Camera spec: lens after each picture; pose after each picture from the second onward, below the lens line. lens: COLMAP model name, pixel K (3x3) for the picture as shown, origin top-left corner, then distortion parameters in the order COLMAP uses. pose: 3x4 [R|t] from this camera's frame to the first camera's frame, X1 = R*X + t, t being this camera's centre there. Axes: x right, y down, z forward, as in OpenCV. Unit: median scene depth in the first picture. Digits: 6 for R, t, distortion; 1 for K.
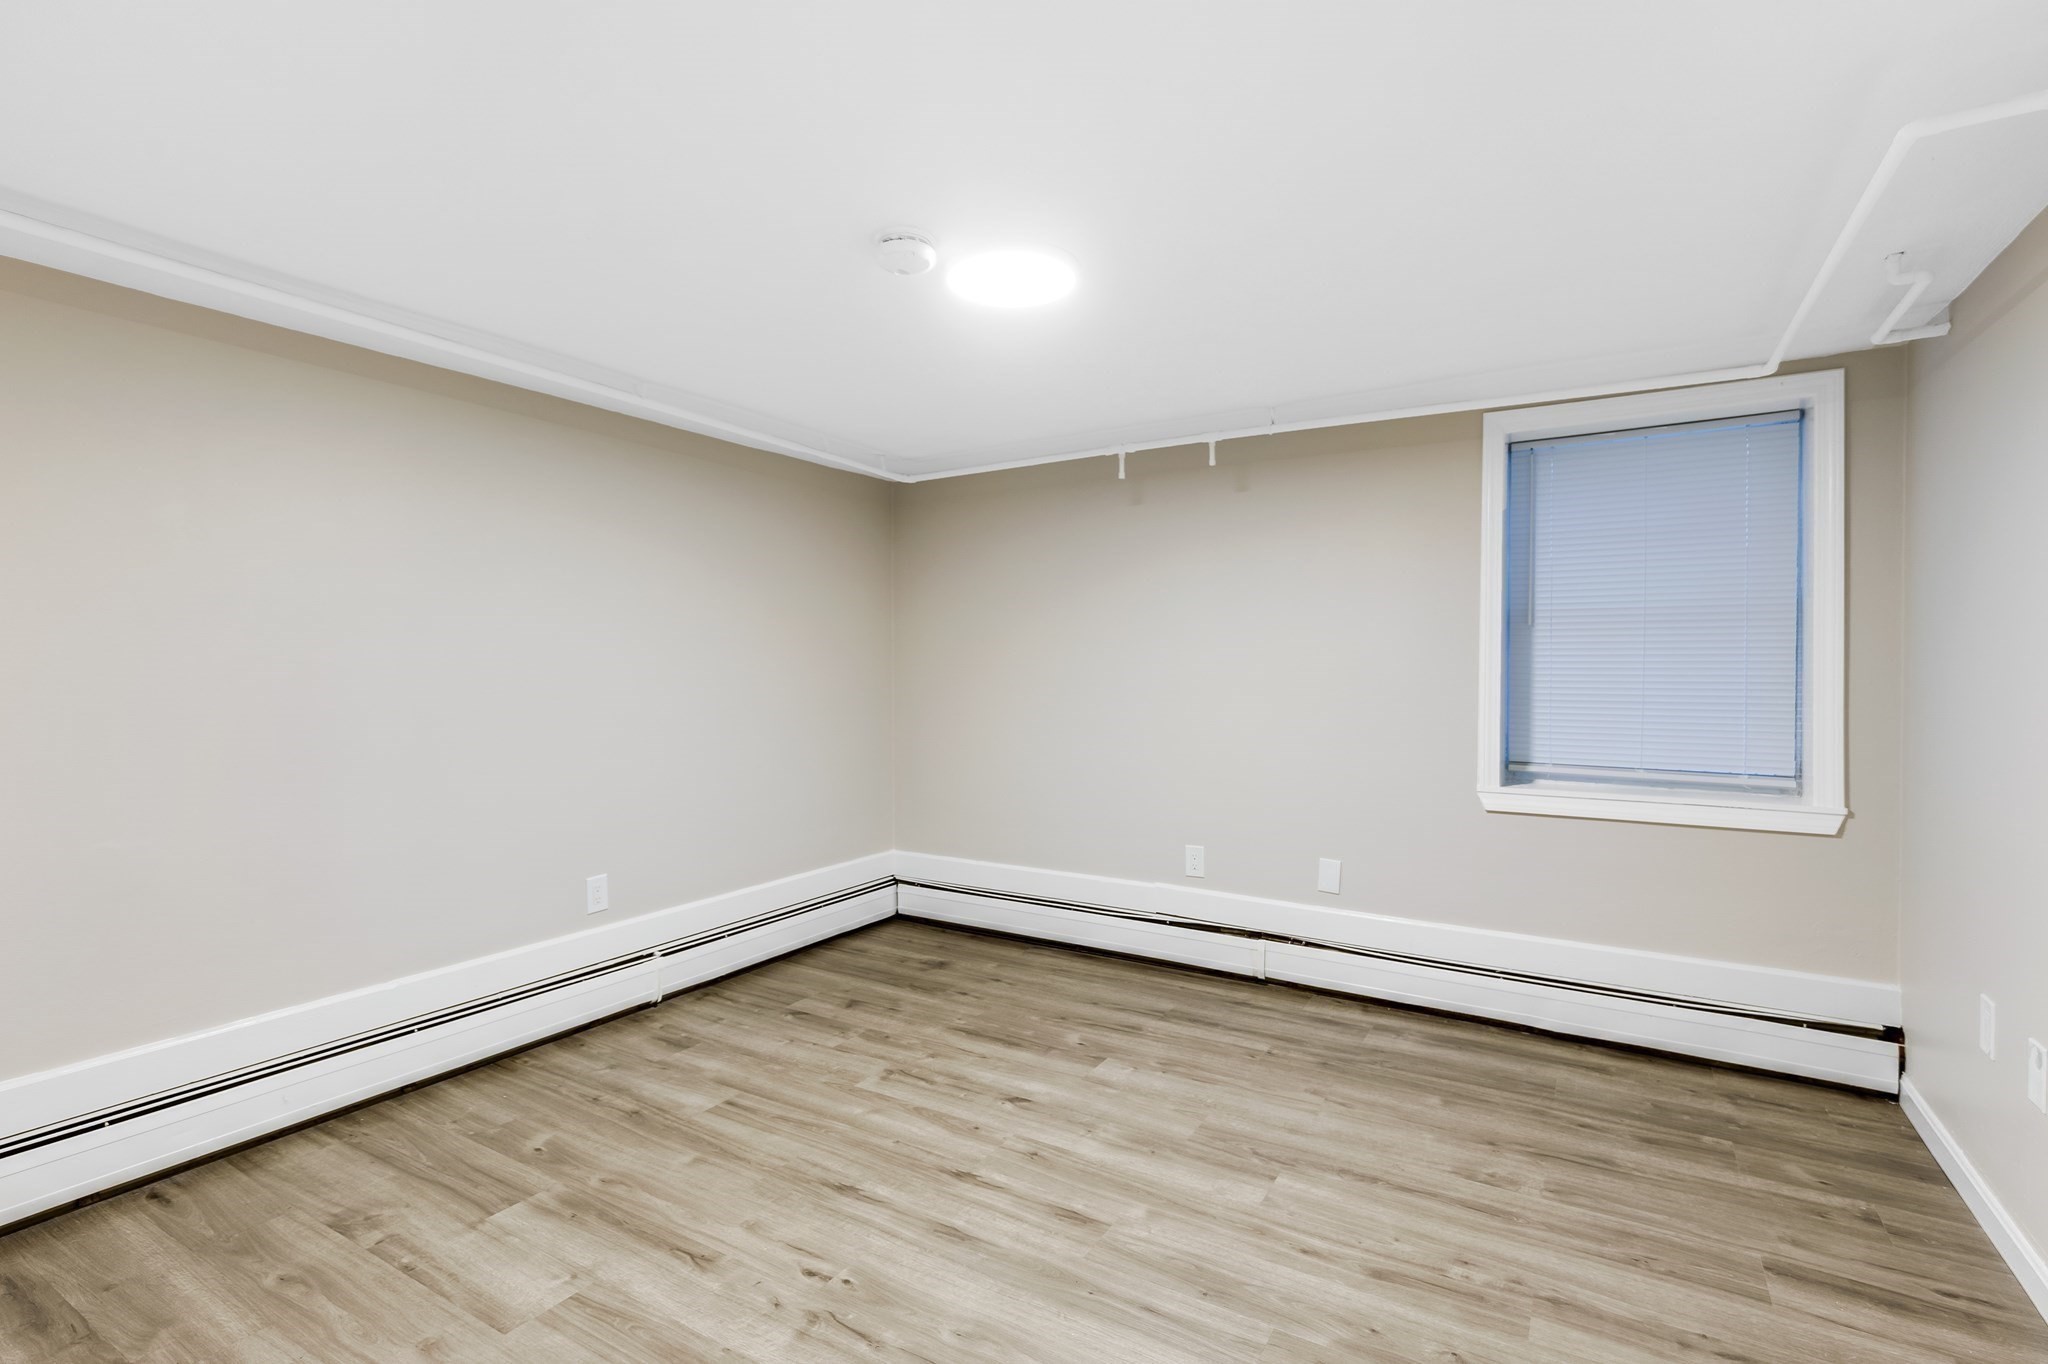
lens RADIAL K [[956.8, 0, 1020.1], [0, 956.8, 677.5], [0, 0, 1]] dist [0.005311, 0.001447]
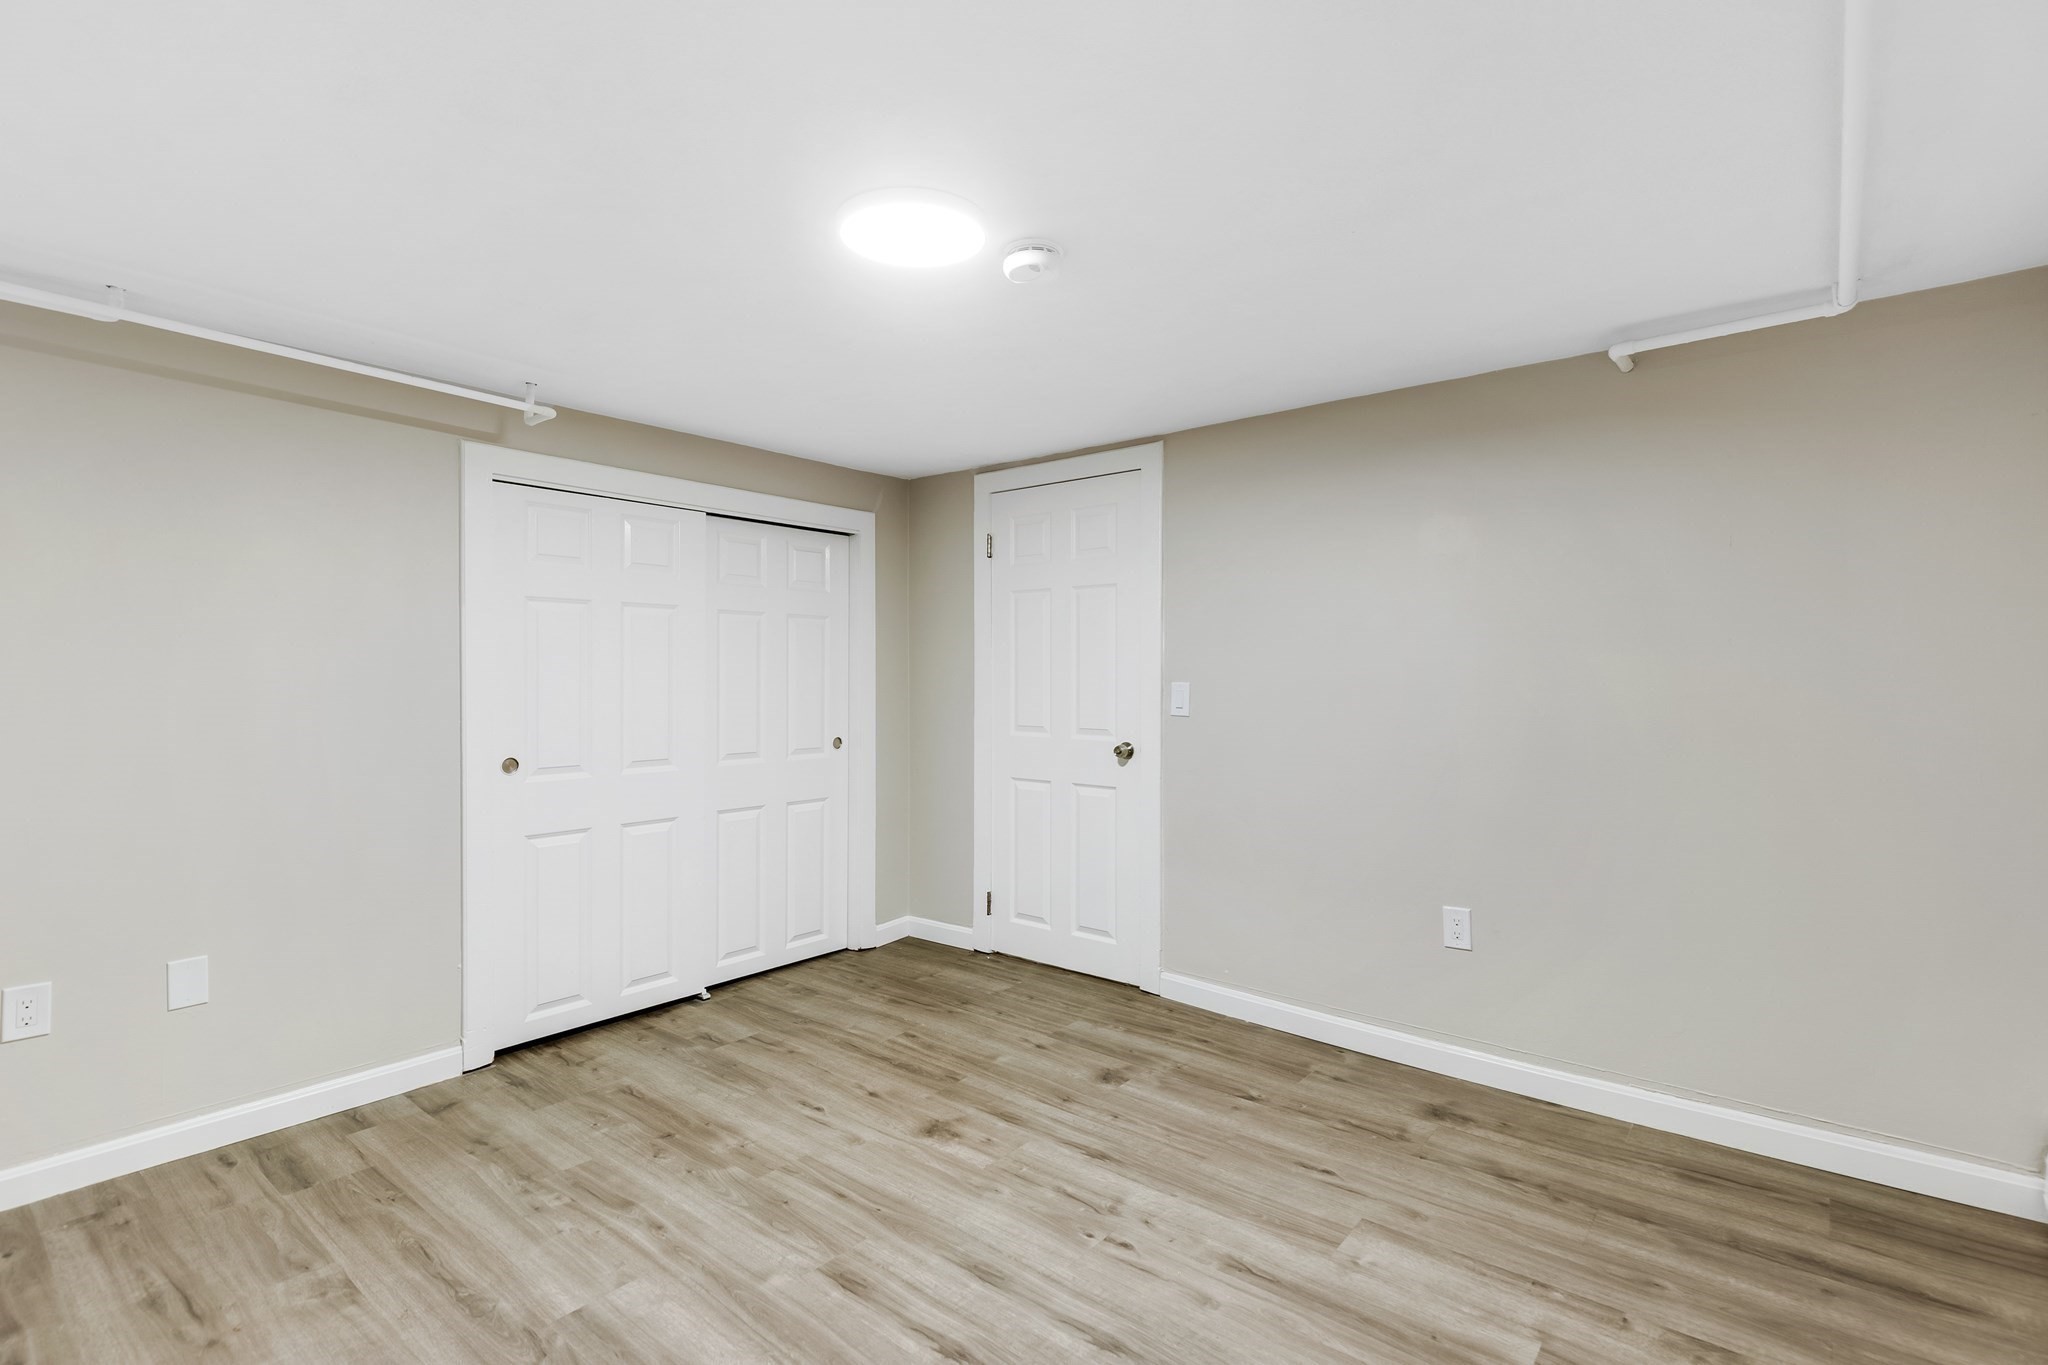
lens RADIAL K [[956.8, 0, 1027.7], [0, 956.8, 678.7], [0, 0, 1]] dist [0.005311, 0.001447]
pose [[-0.989354, 0.002383, 0.145511, -0.259331], [0.003626, 0.999959, 0.008280, -0.011469], [-0.145485, 0.008719, -0.989322, 1.991235]]
